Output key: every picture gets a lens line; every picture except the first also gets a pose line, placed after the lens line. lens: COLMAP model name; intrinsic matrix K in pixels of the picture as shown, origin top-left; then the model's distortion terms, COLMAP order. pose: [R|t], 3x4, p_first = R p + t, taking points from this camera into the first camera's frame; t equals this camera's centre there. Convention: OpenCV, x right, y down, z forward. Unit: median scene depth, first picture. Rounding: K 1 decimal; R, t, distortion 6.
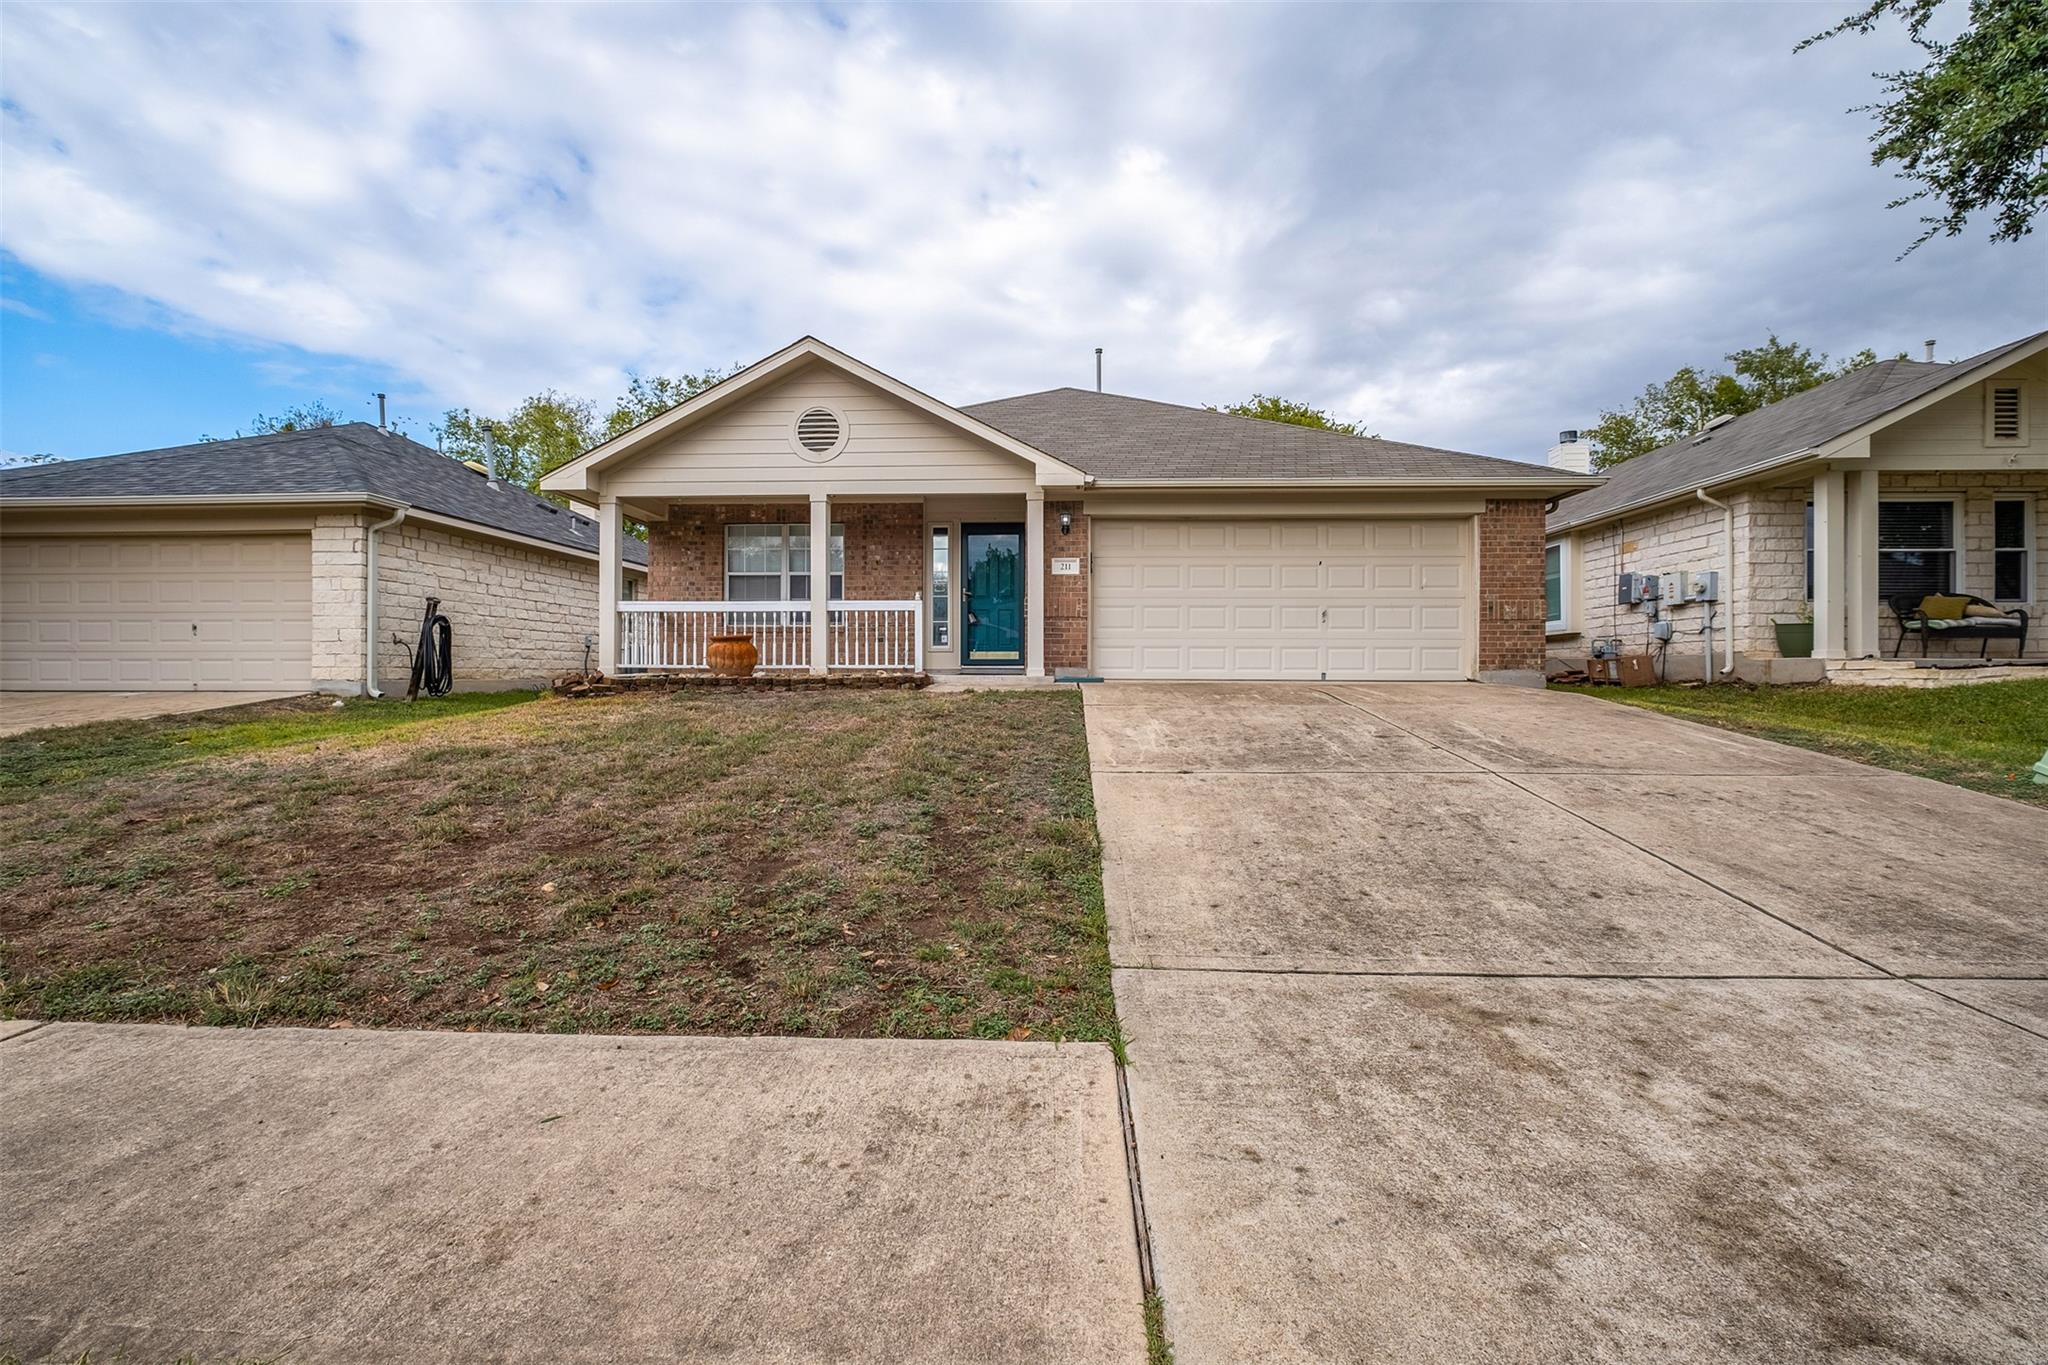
lens RADIAL K [[843.6, 0, 1024.0], [0, 843.6, 682.5], [0, 0, 1]] dist [0.024635, -0.007986]
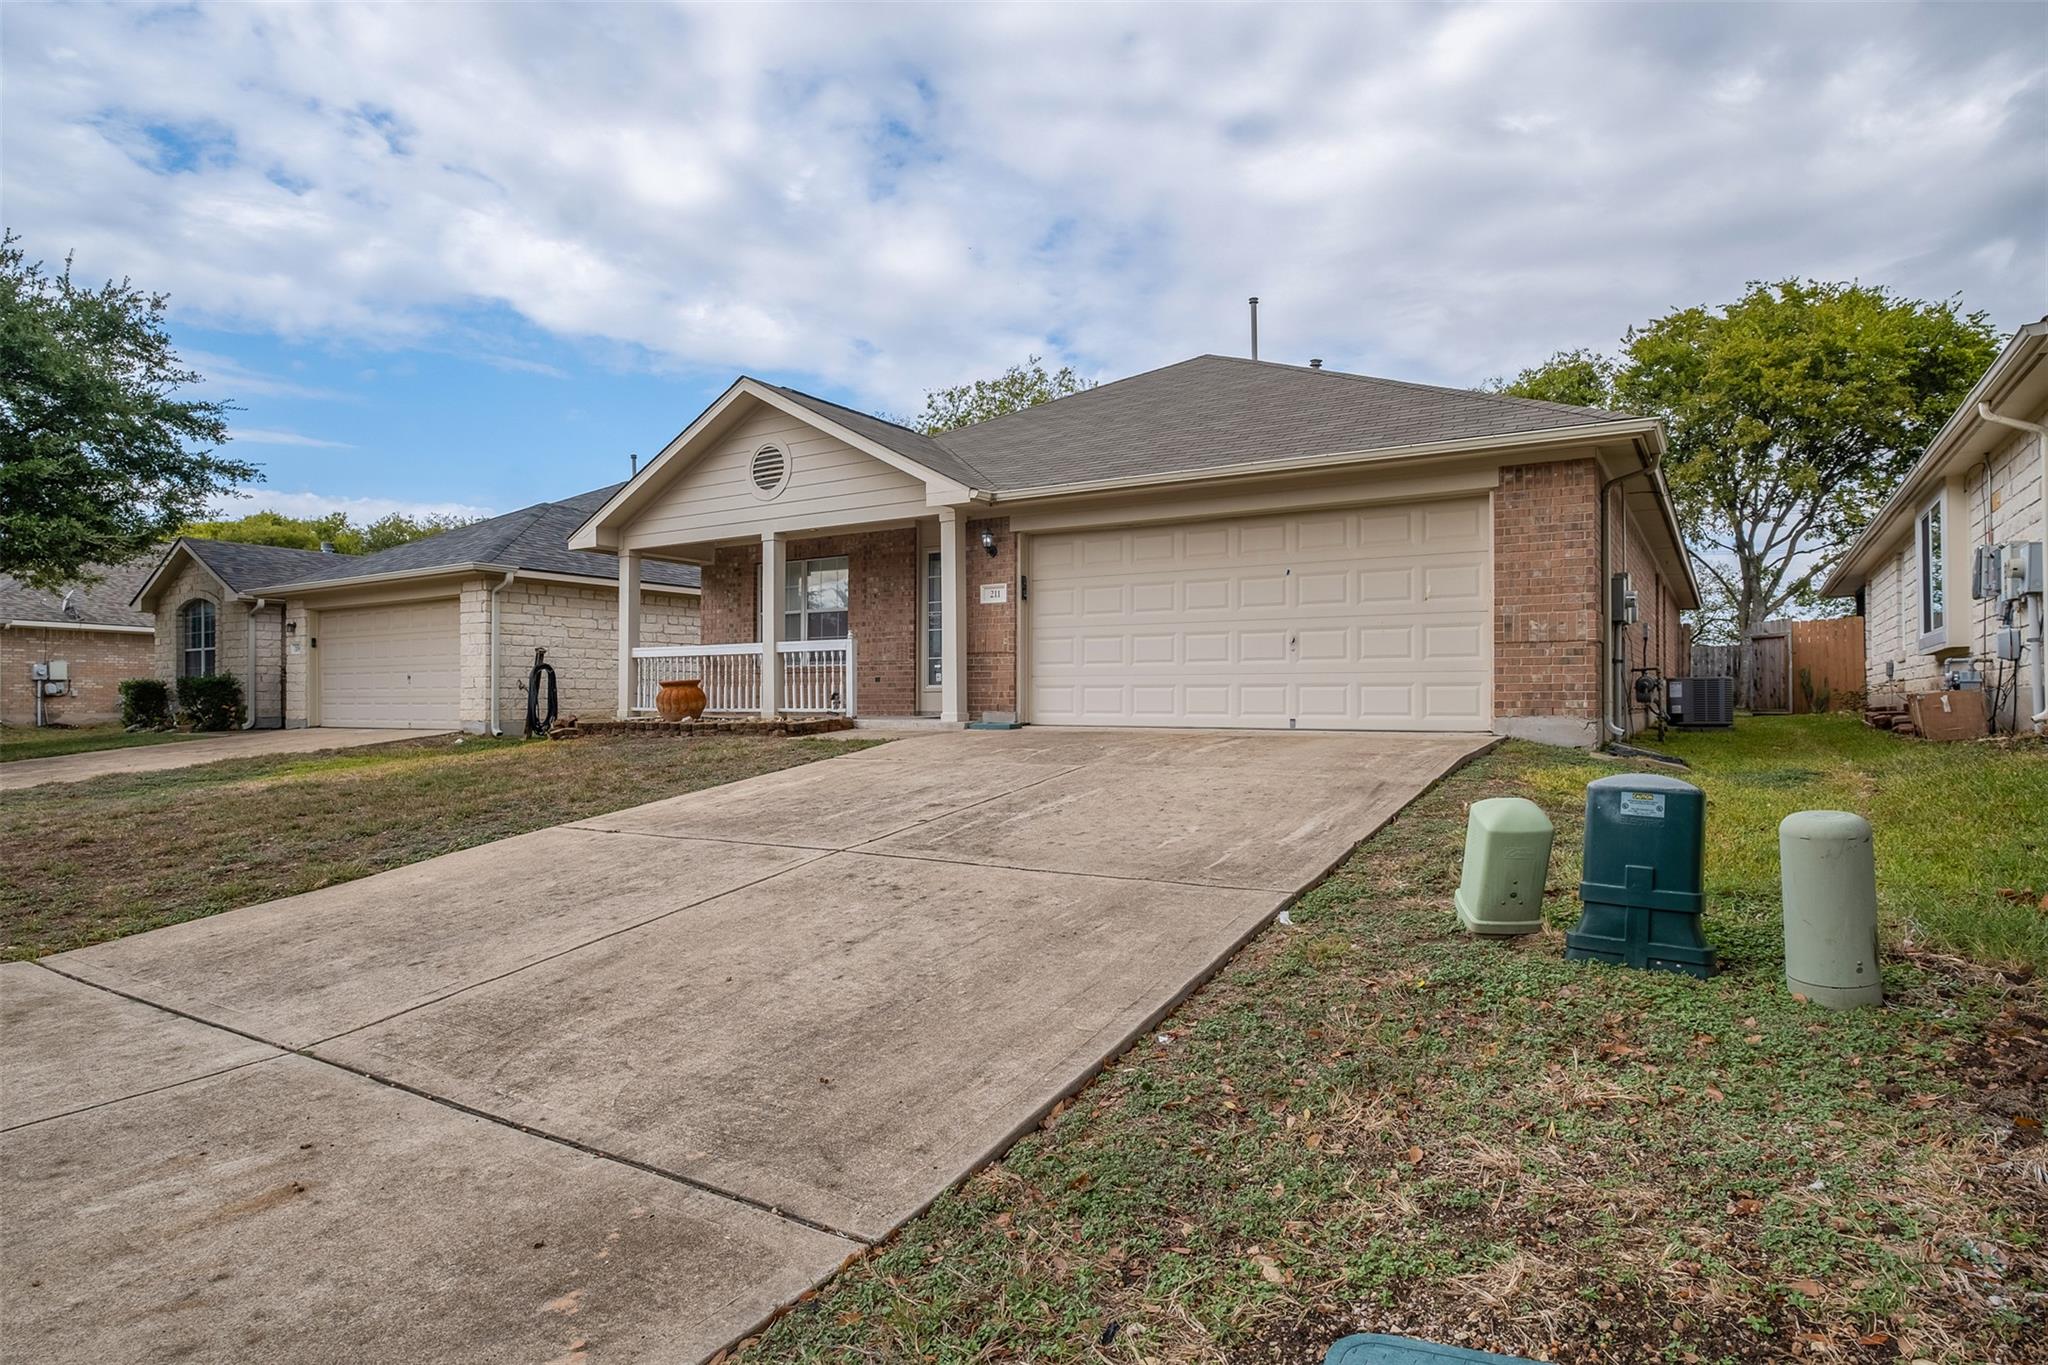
lens RADIAL K [[1262.6, 0, 1022.4], [0, 1262.6, 760.3], [0, 0, 1]] dist [0.025311, -0.003757]
pose [[0.842145, 0.022916, -0.538764, 0.771989], [-0.010190, 0.999595, 0.026589, -0.002390], [0.539154, -0.016902, 0.842037, -0.071734]]
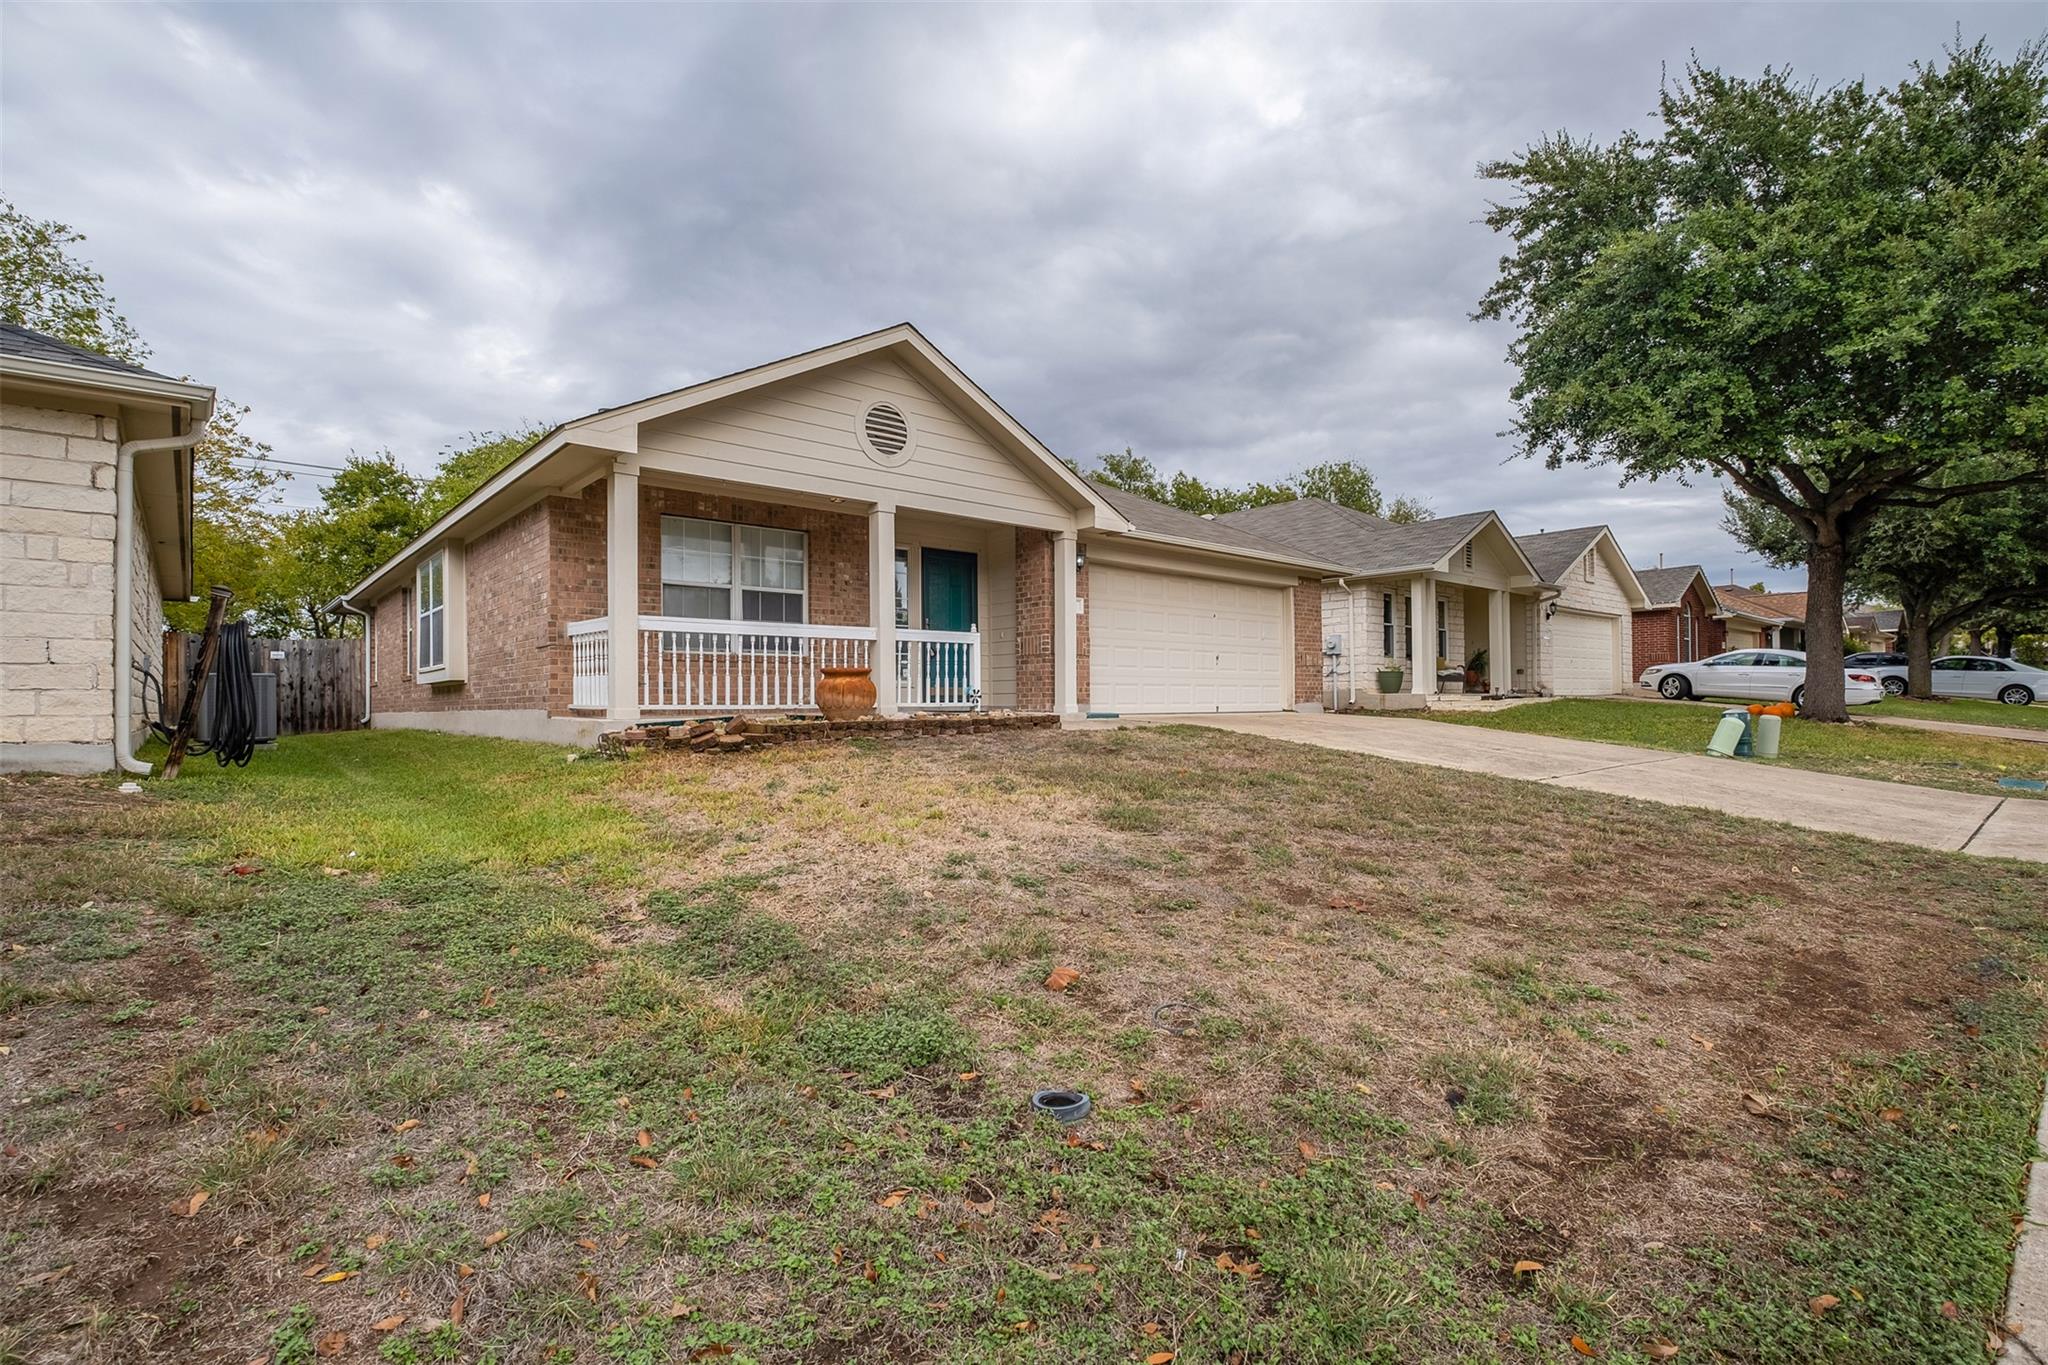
lens RADIAL K [[898.3, 0, 1024.0], [0, 898.3, 682.5], [0, 0, 1]] dist [0.024489, 0.000043]
pose [[0.750702, 0.007038, 0.660604, -0.715868], [0.016913, 0.999411, -0.029867, -0.011990], [-0.660425, 0.033594, 0.750141, 0.226506]]
